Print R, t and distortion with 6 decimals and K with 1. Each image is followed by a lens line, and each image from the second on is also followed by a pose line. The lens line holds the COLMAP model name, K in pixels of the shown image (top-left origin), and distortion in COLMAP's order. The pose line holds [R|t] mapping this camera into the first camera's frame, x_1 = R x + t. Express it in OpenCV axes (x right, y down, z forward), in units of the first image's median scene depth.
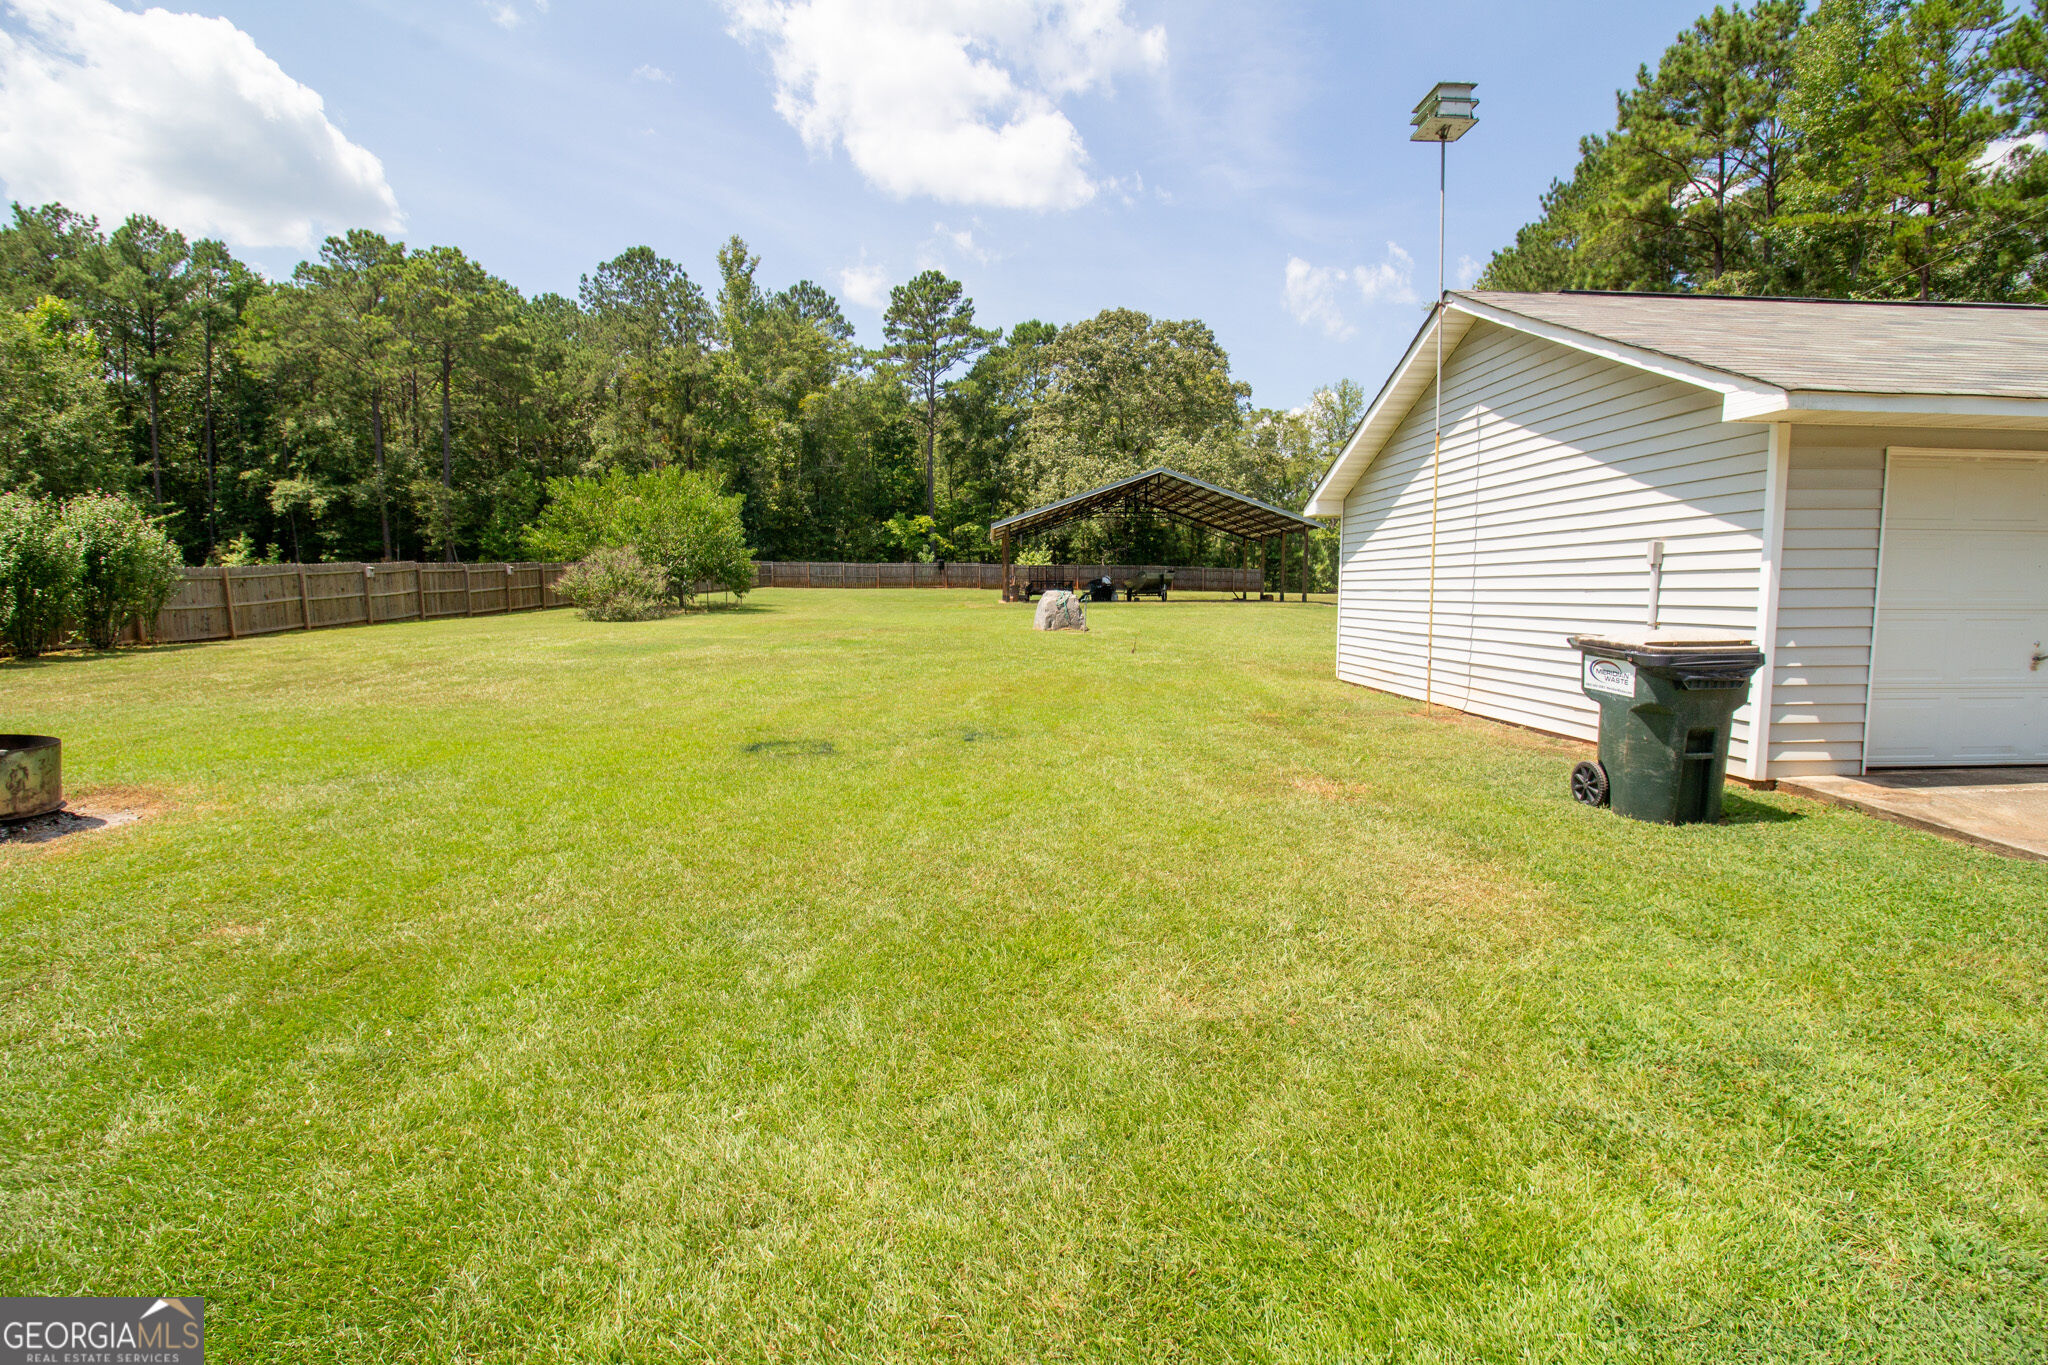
lens RADIAL K [[947.6, 0, 1037.5], [0, 947.6, 686.7], [0, 0, 1]] dist [-0.005548, -0.010249]
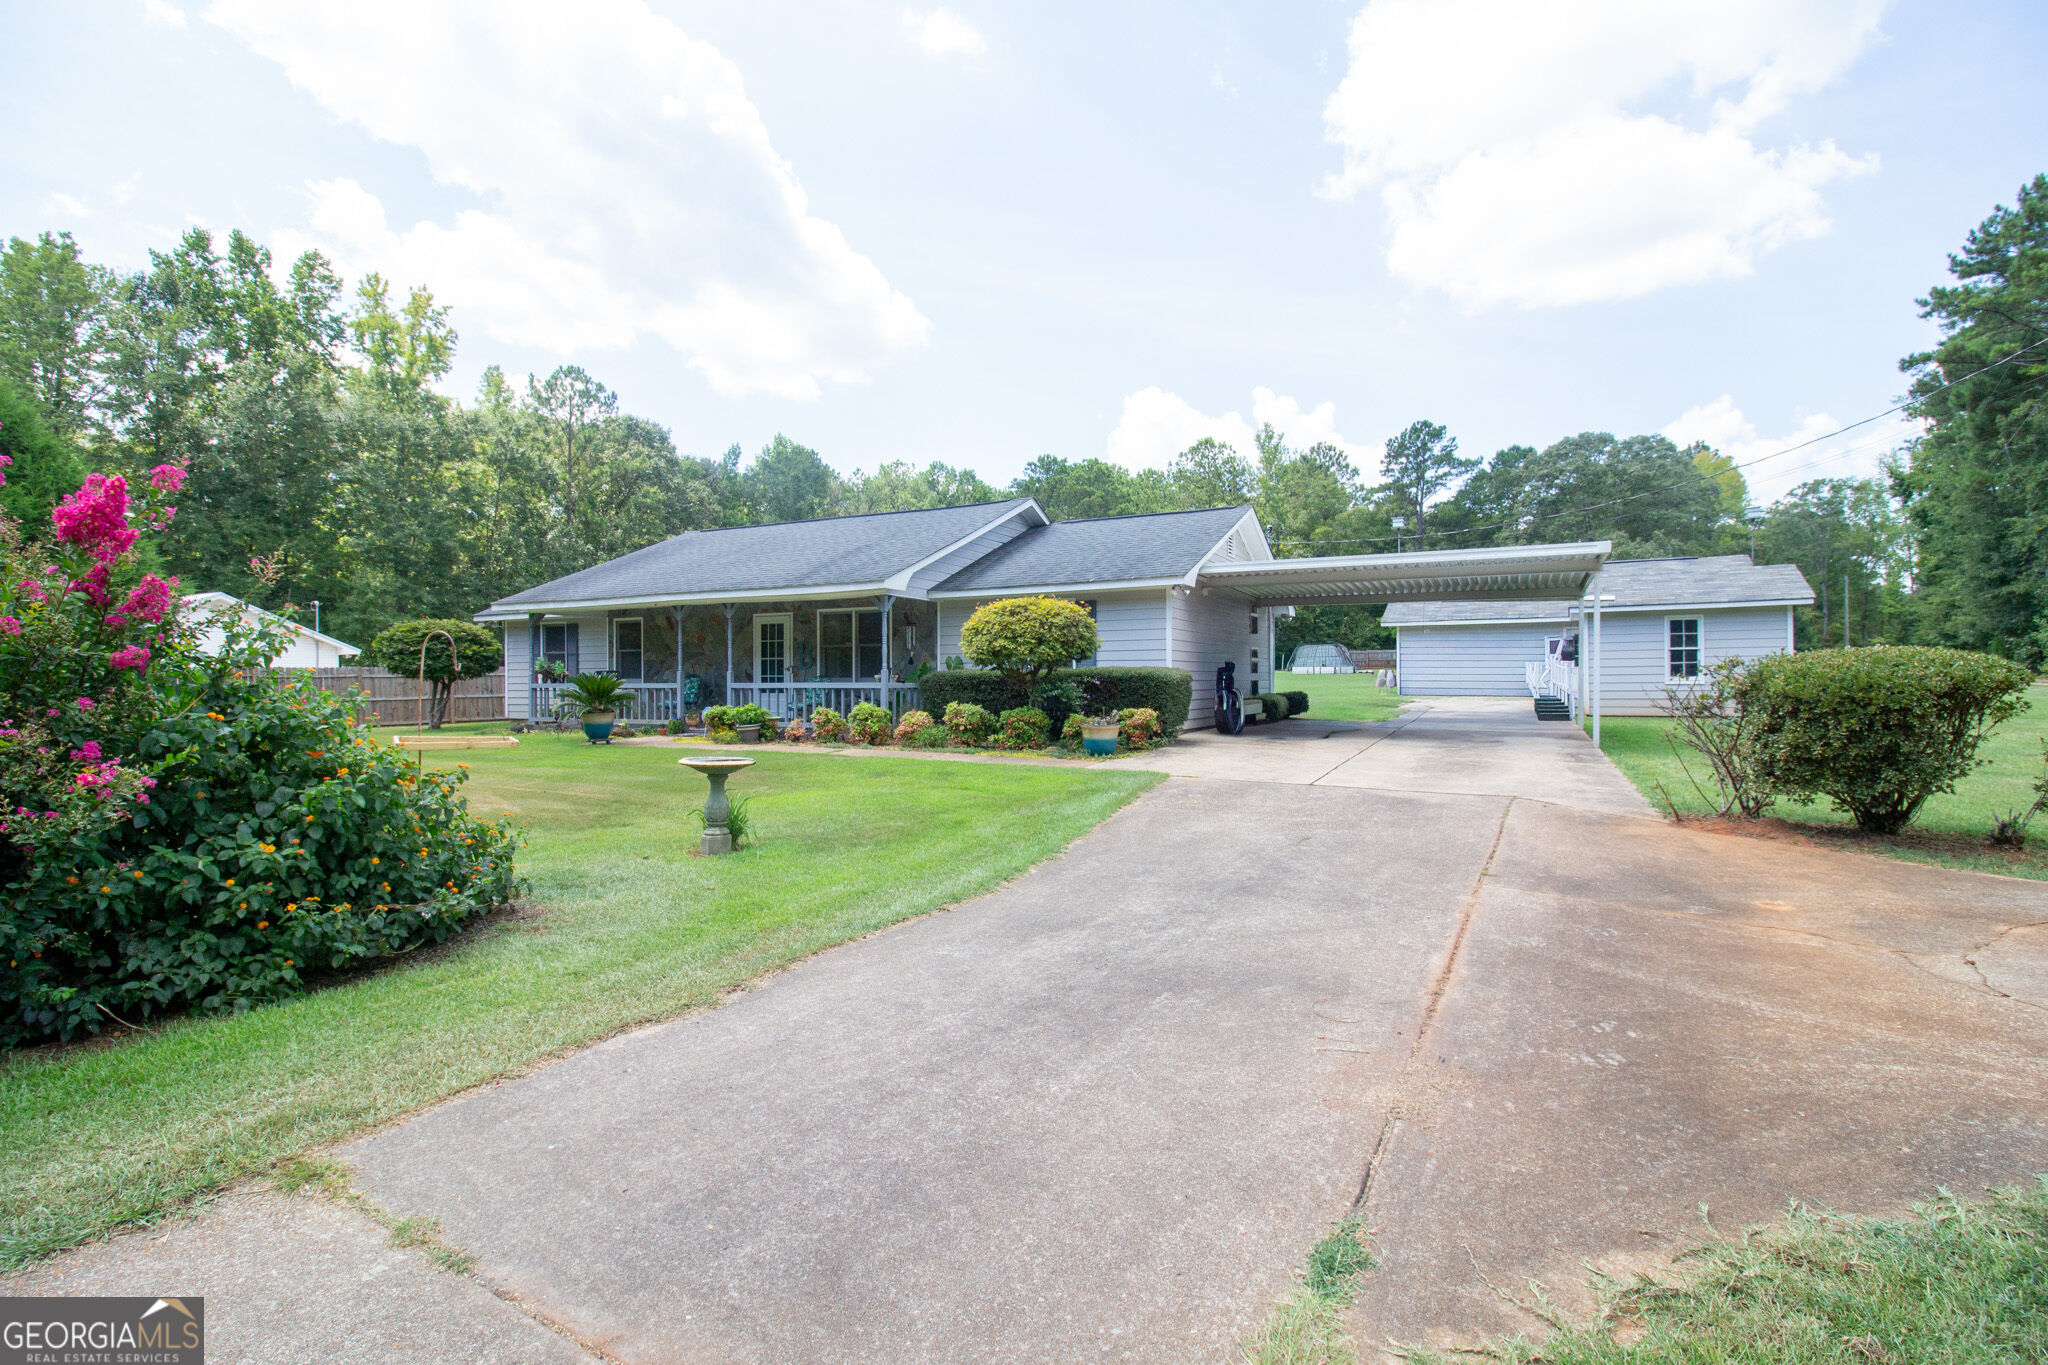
lens RADIAL K [[947.6, 0, 1032.8], [0, 947.6, 690.7], [0, 0, 1]] dist [-0.005548, -0.010249]
pose [[0.835042, 0.003358, -0.550176, 0.459127], [-0.049871, 0.996327, -0.069612, 0.109132], [0.547921, 0.085567, 0.832142, -0.932816]]
